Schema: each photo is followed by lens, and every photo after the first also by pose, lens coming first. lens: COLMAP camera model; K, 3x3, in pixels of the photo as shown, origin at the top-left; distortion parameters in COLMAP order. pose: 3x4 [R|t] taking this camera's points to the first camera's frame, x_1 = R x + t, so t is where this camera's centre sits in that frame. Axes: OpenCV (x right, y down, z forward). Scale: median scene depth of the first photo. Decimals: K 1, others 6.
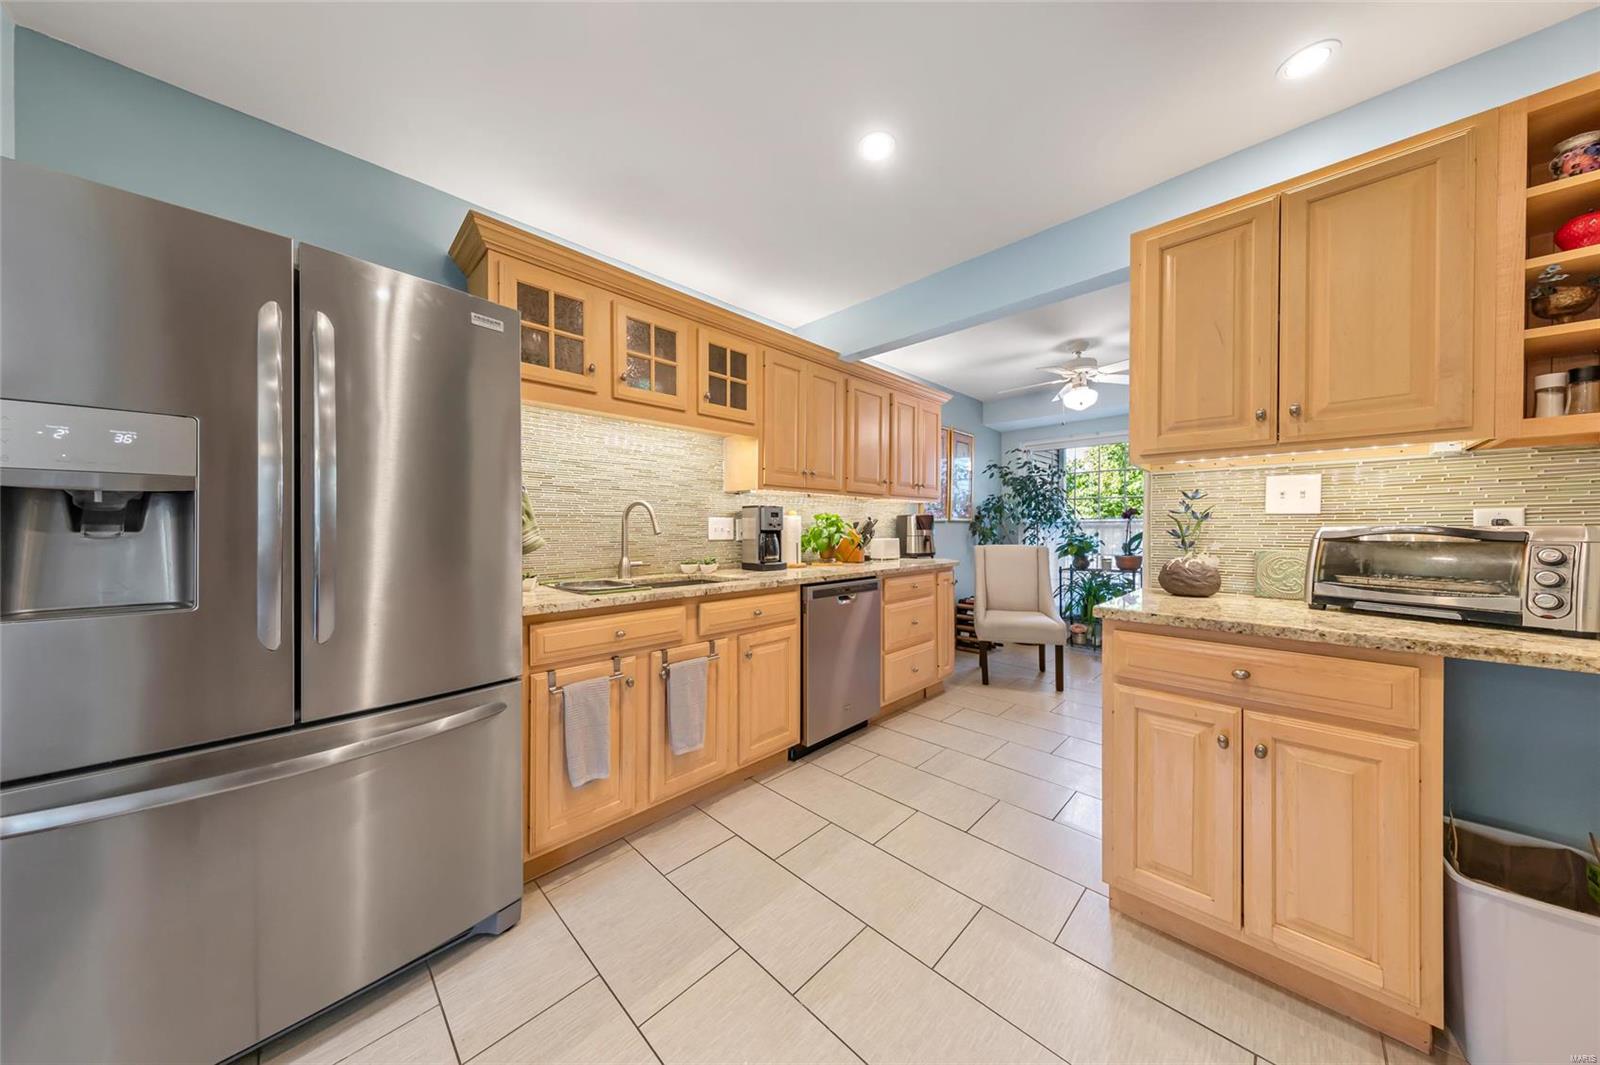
lens RADIAL K [[502.6, 0, 796.0], [0, 502.6, 529.6], [0, 0, 1]] dist [0.000046, 0.000092]
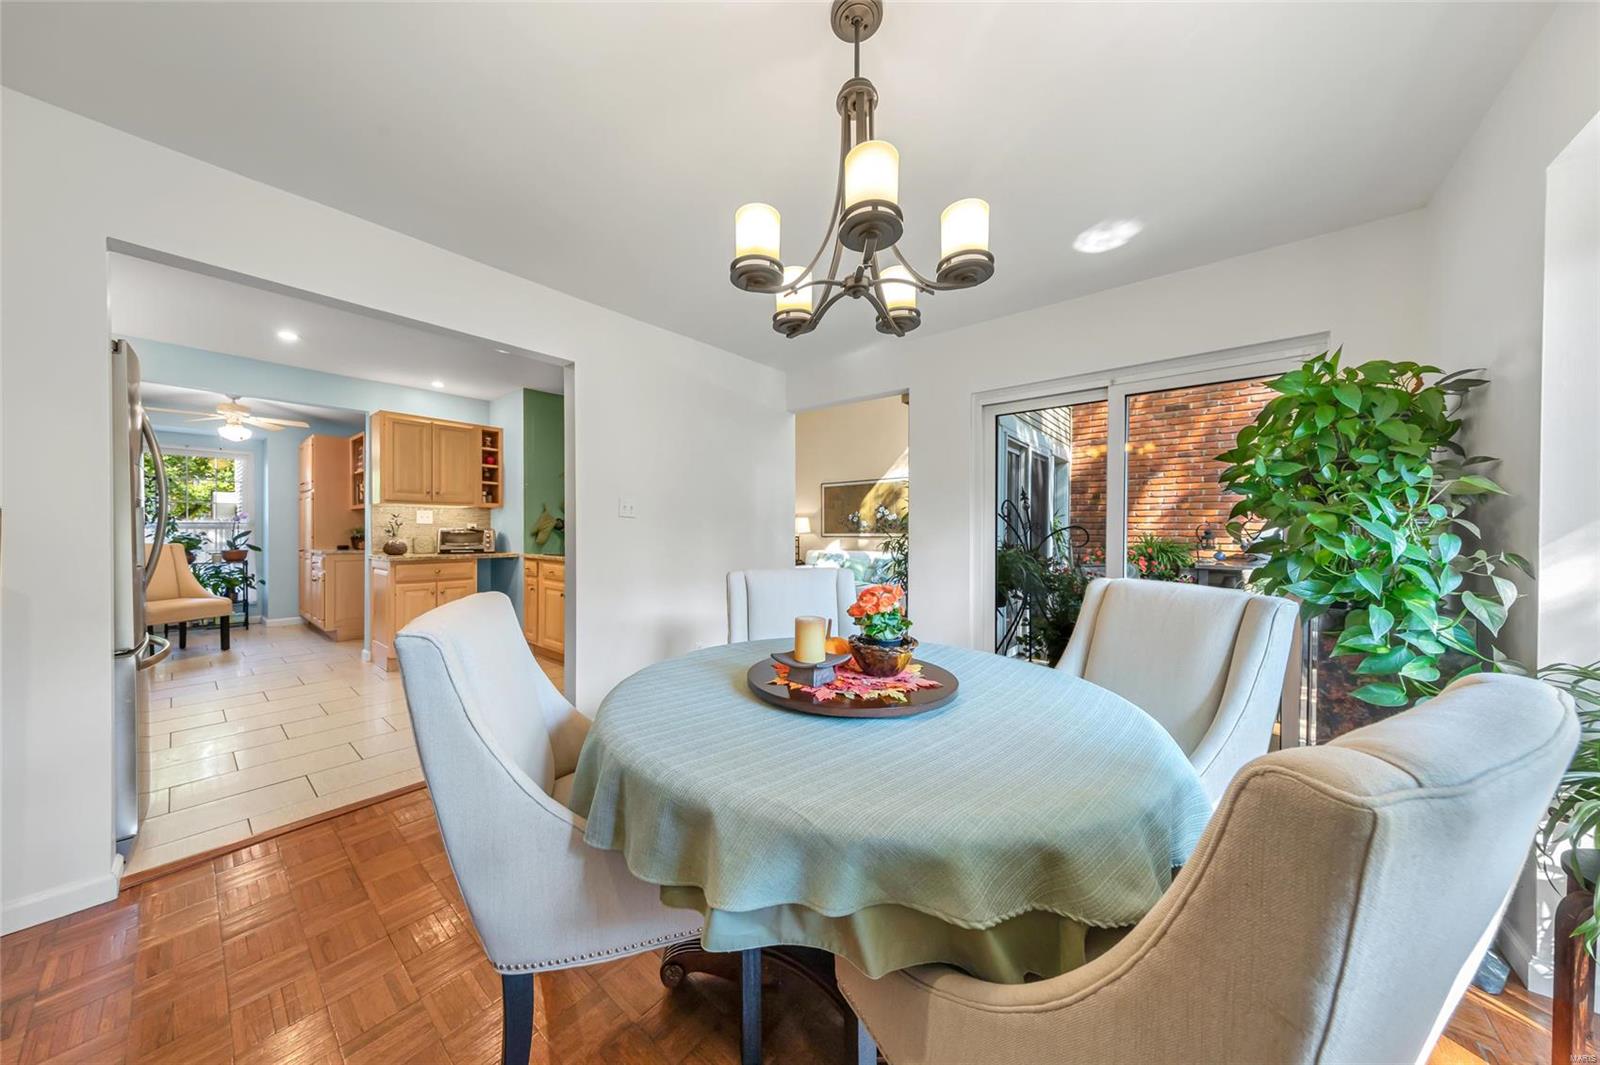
lens RADIAL K [[502.6, 0, 796.0], [0, 502.6, 529.6], [0, 0, 1]] dist [0.000046, 0.000092]
pose [[-0.101598, -0.002999, 0.994821, -2.278105], [0.002325, 0.999992, 0.003252, -0.002569], [-0.994823, 0.002643, -0.101590, -0.895209]]
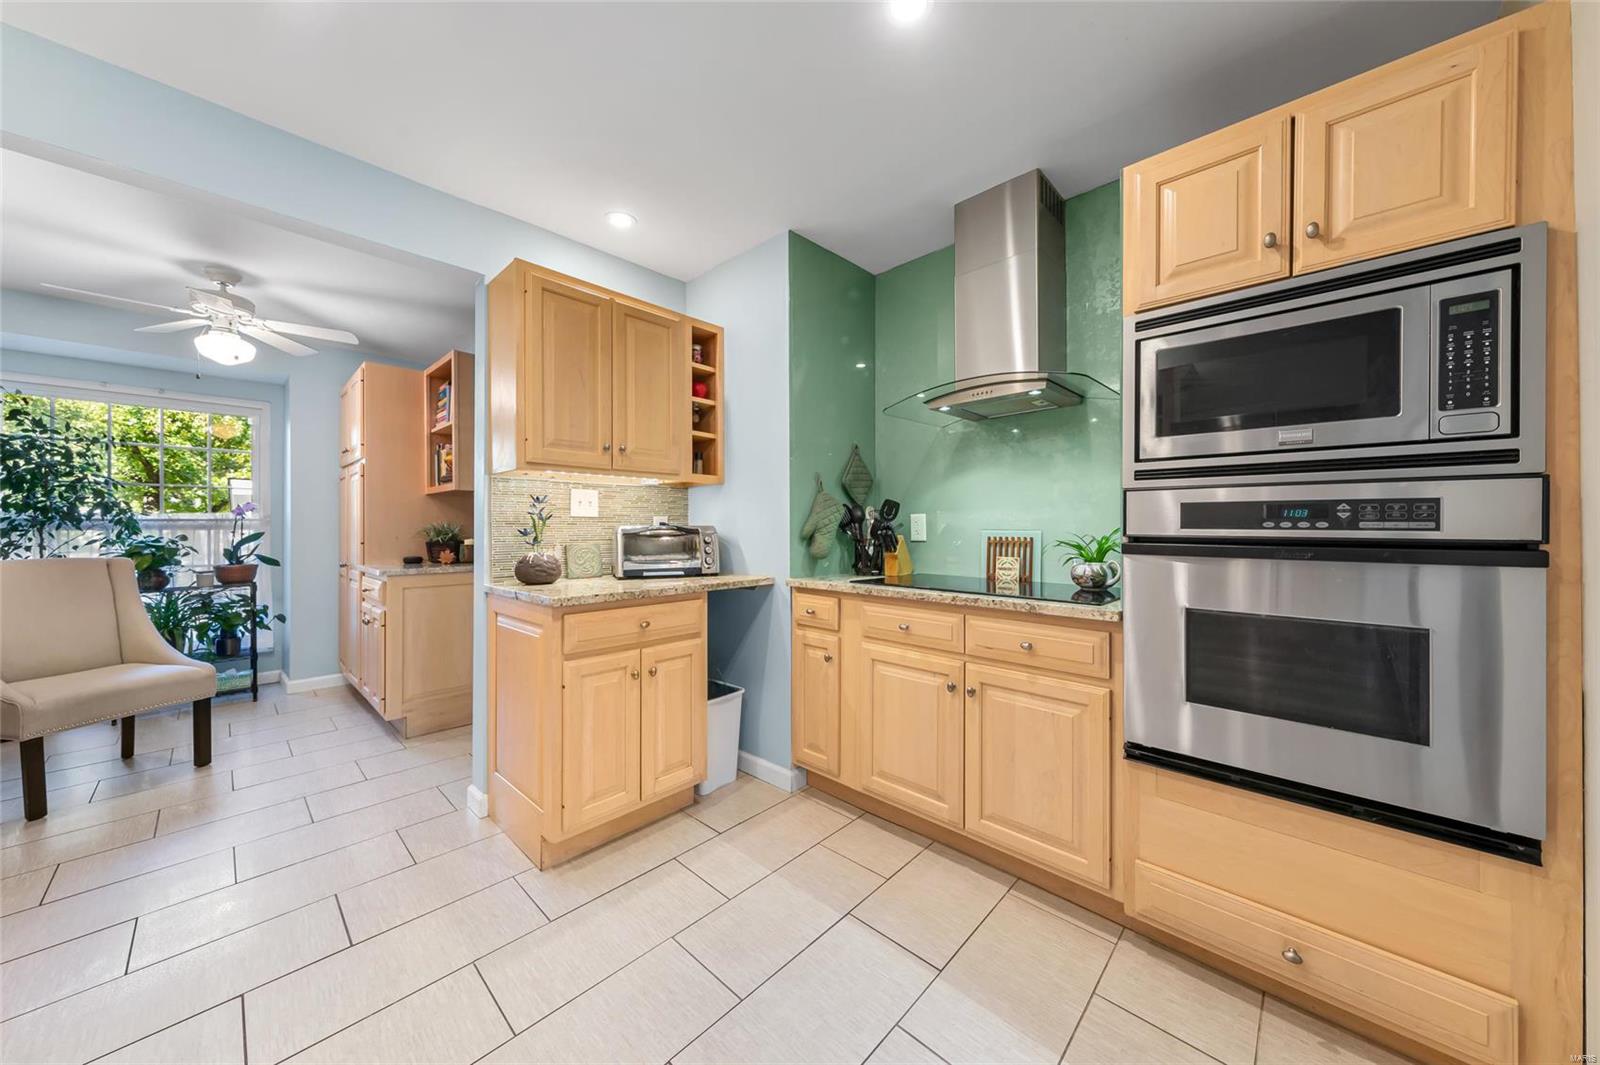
lens RADIAL K [[546.5, 0, 811.5], [0, 546.5, 524.9], [0, 0, 1]] dist [0.007274, 0.000019]
pose [[-0.034911, 0.003941, 0.999383, -0.615851], [0.006168, 0.999974, -0.003728, 0.000495], [-0.999371, 0.006034, -0.034934, 0.457845]]
